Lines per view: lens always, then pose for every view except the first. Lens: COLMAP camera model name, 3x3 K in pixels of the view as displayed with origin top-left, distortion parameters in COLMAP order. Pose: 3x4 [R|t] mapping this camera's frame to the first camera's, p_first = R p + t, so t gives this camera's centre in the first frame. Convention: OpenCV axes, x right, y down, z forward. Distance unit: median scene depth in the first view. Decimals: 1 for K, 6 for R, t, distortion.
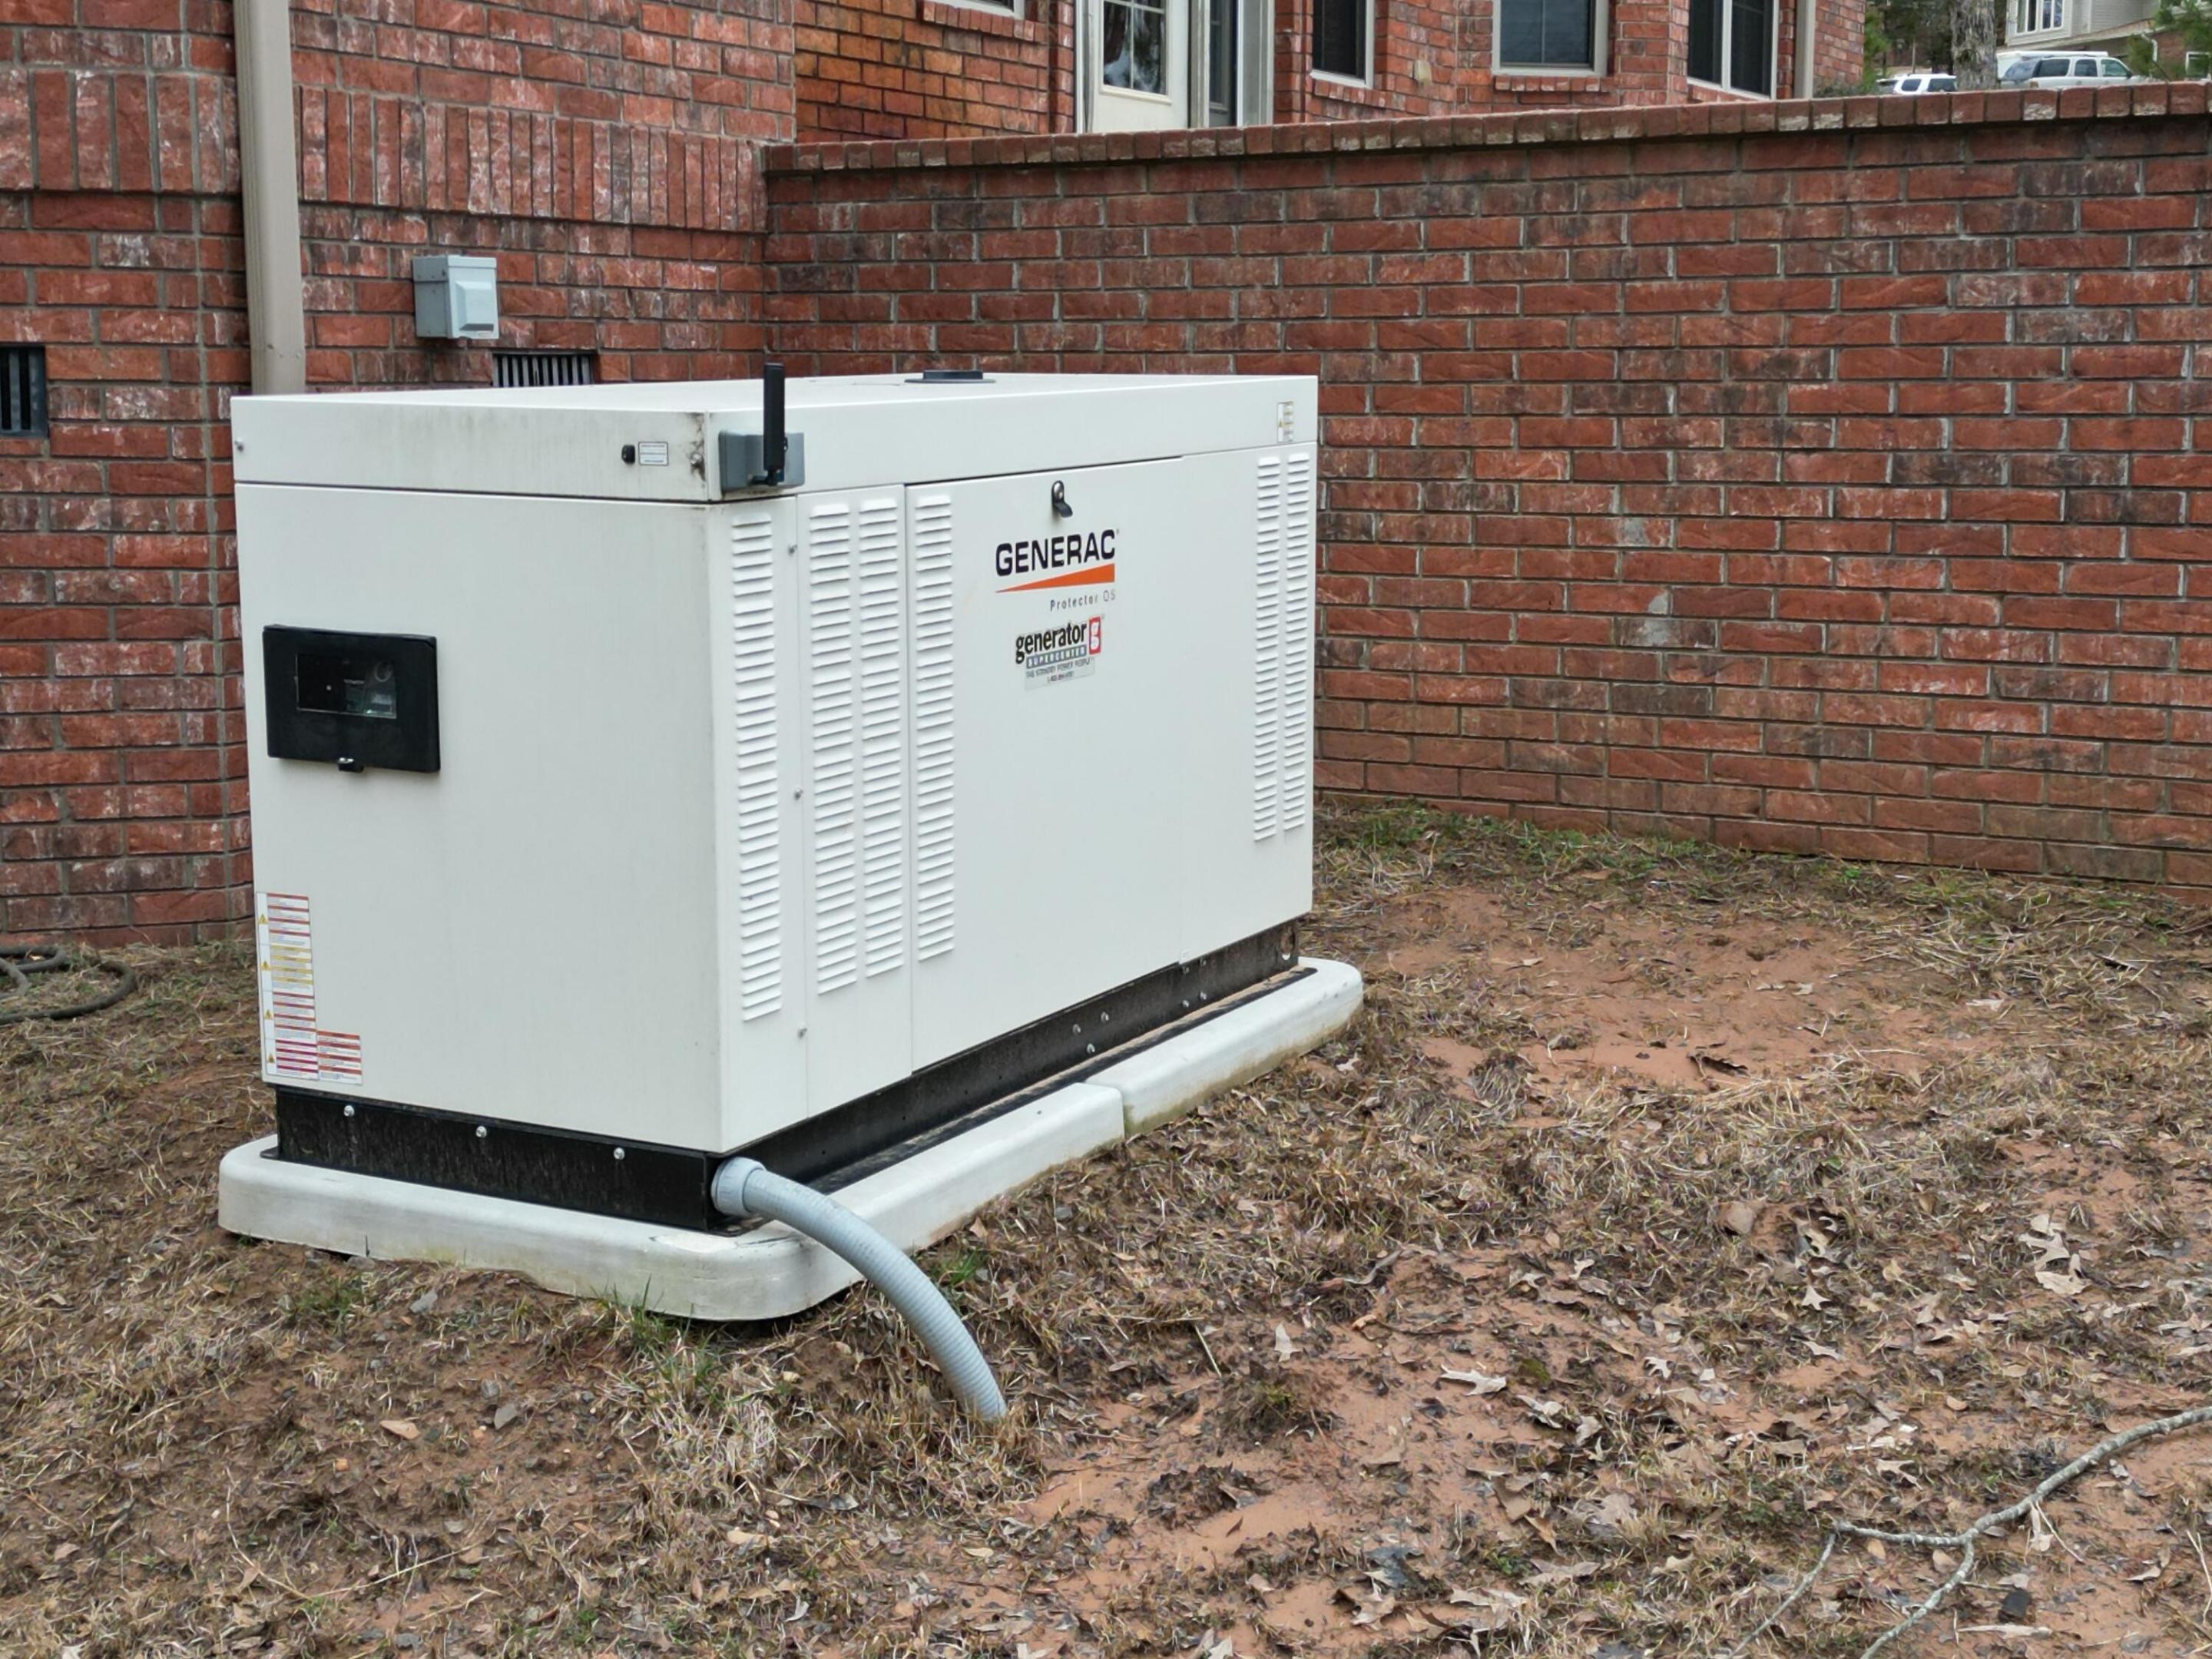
lens RADIAL K [[2967.7, 0, 1106.0], [0, 2967.7, 829.5], [0, 0, 1]] dist [0.286123, -1.042799]
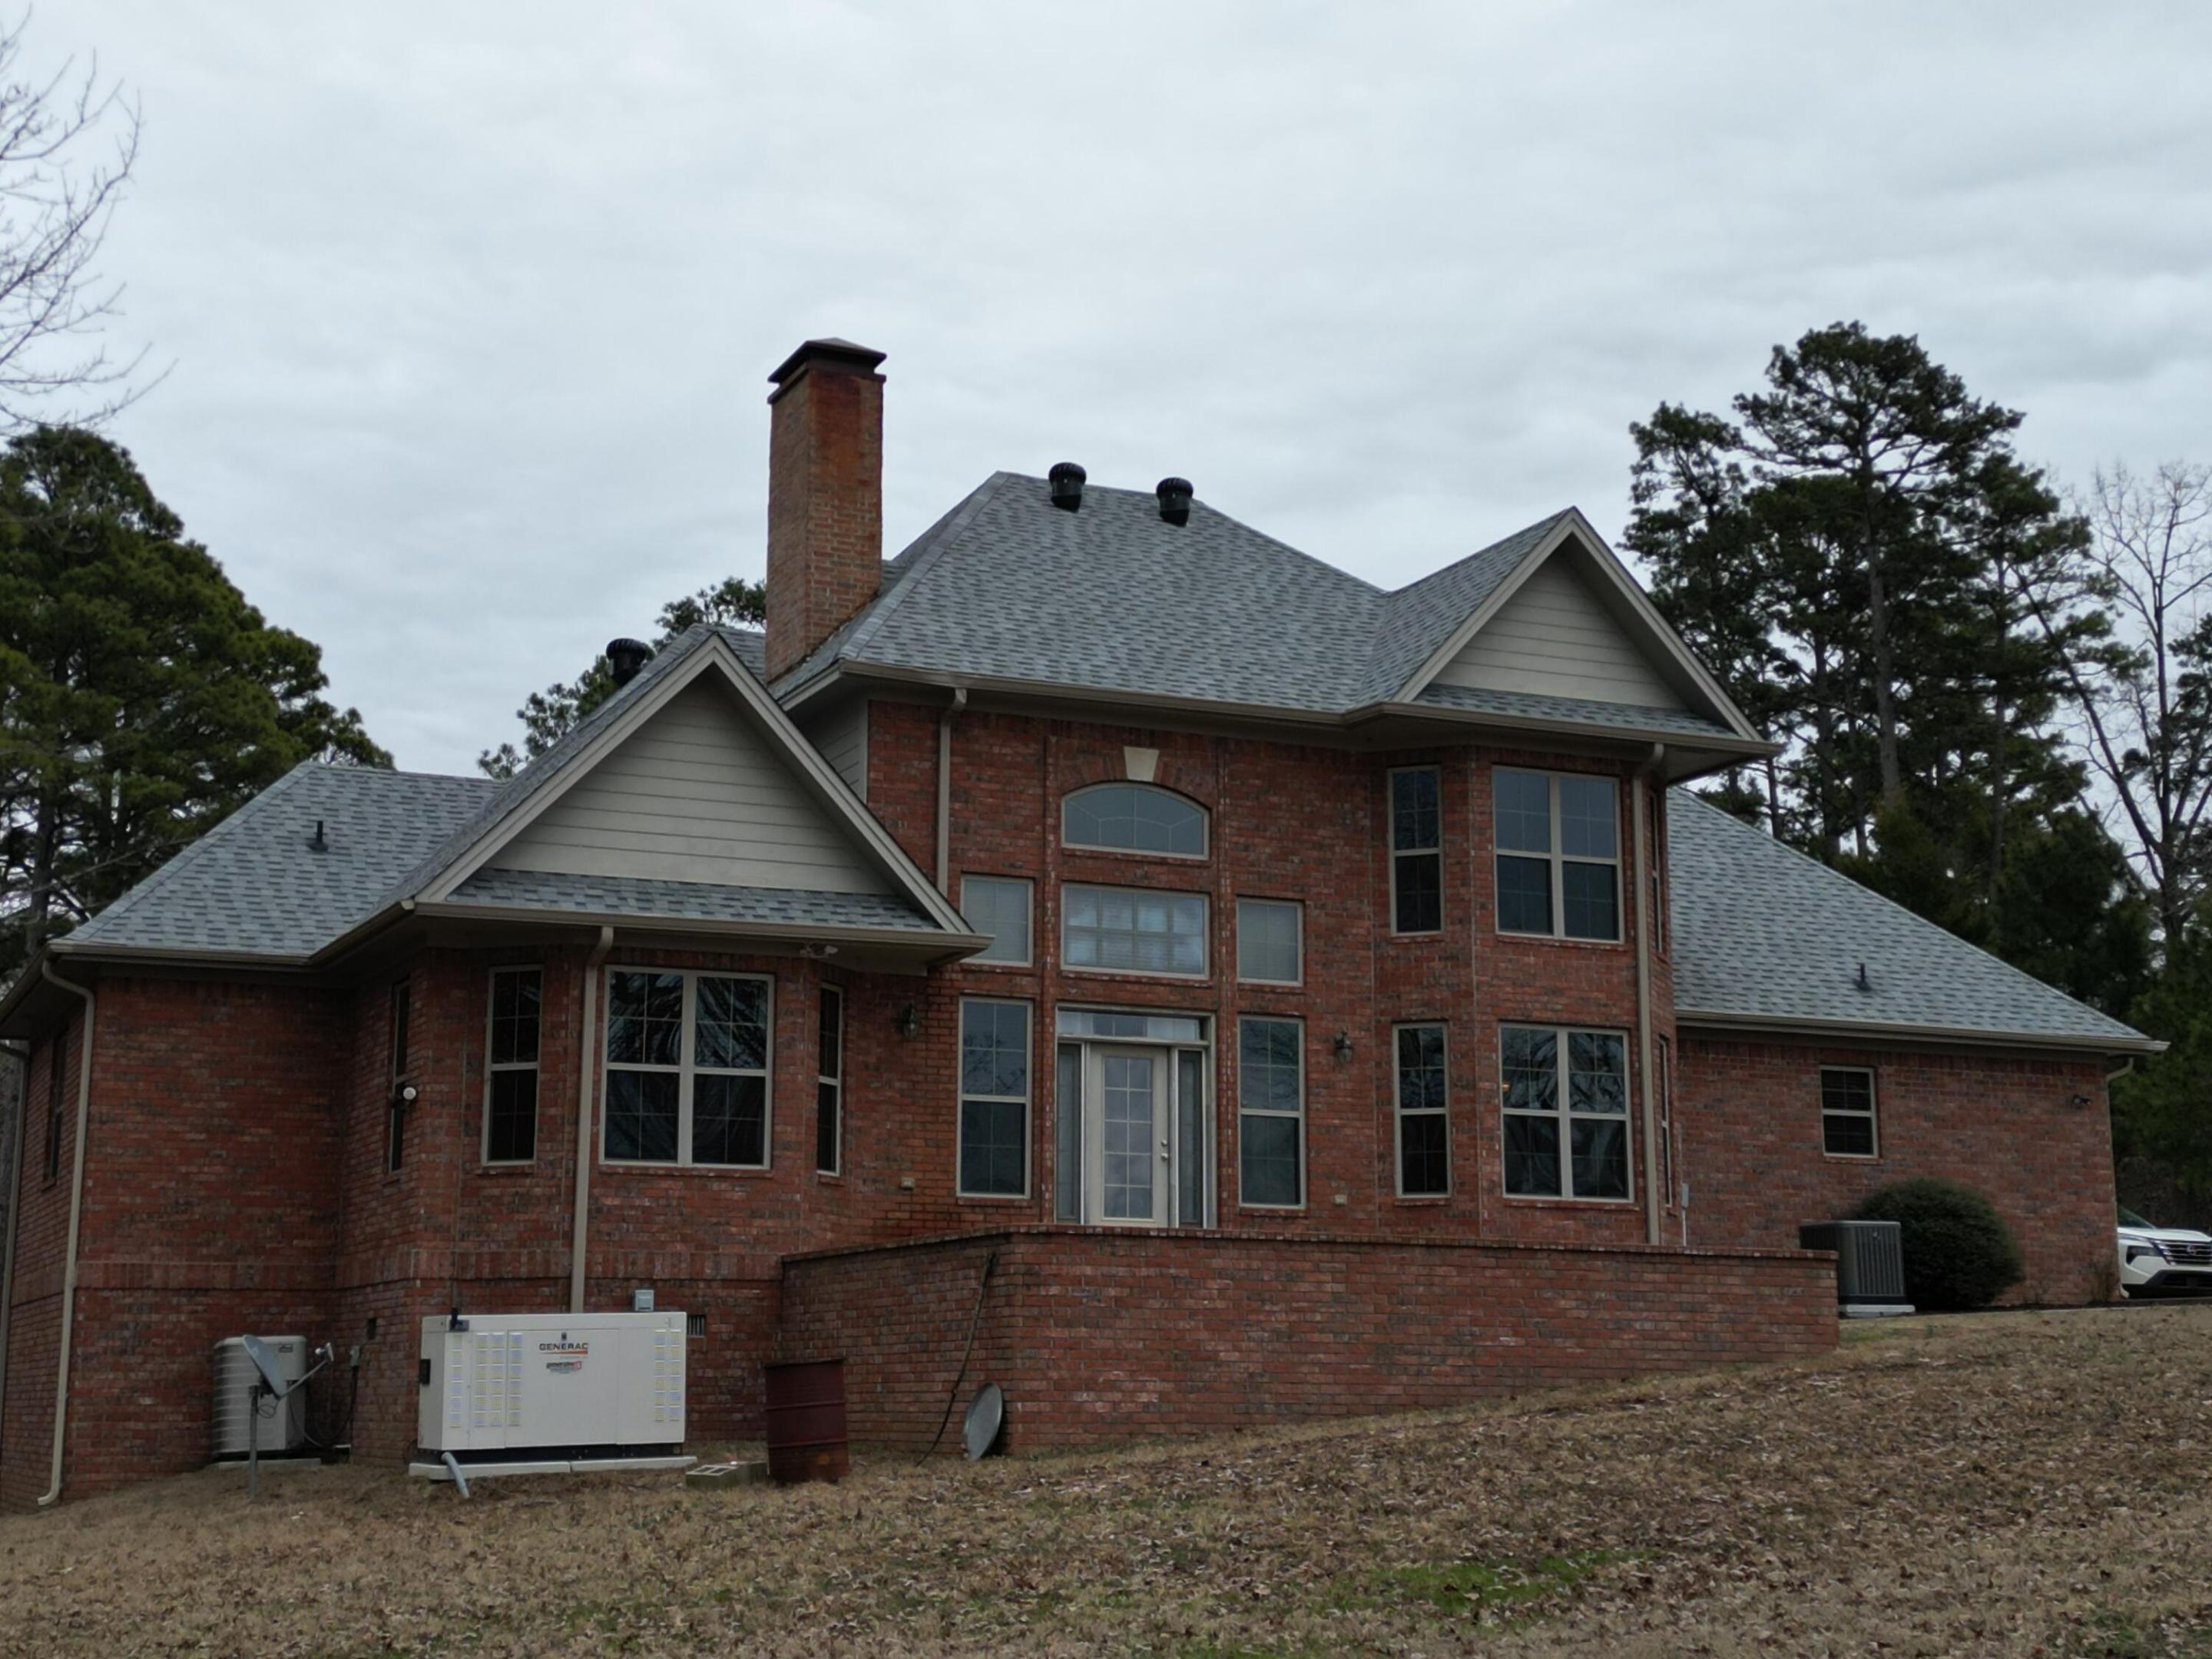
lens RADIAL K [[2967.7, 0, 1106.0], [0, 2967.7, 829.5], [0, 0, 1]] dist [0.286123, -1.042799]
pose [[0.799322, -0.109630, -0.590817, 2.626711], [-0.096367, 0.947104, -0.306118, 0.375302], [0.593125, 0.301622, 0.746476, -1.716133]]
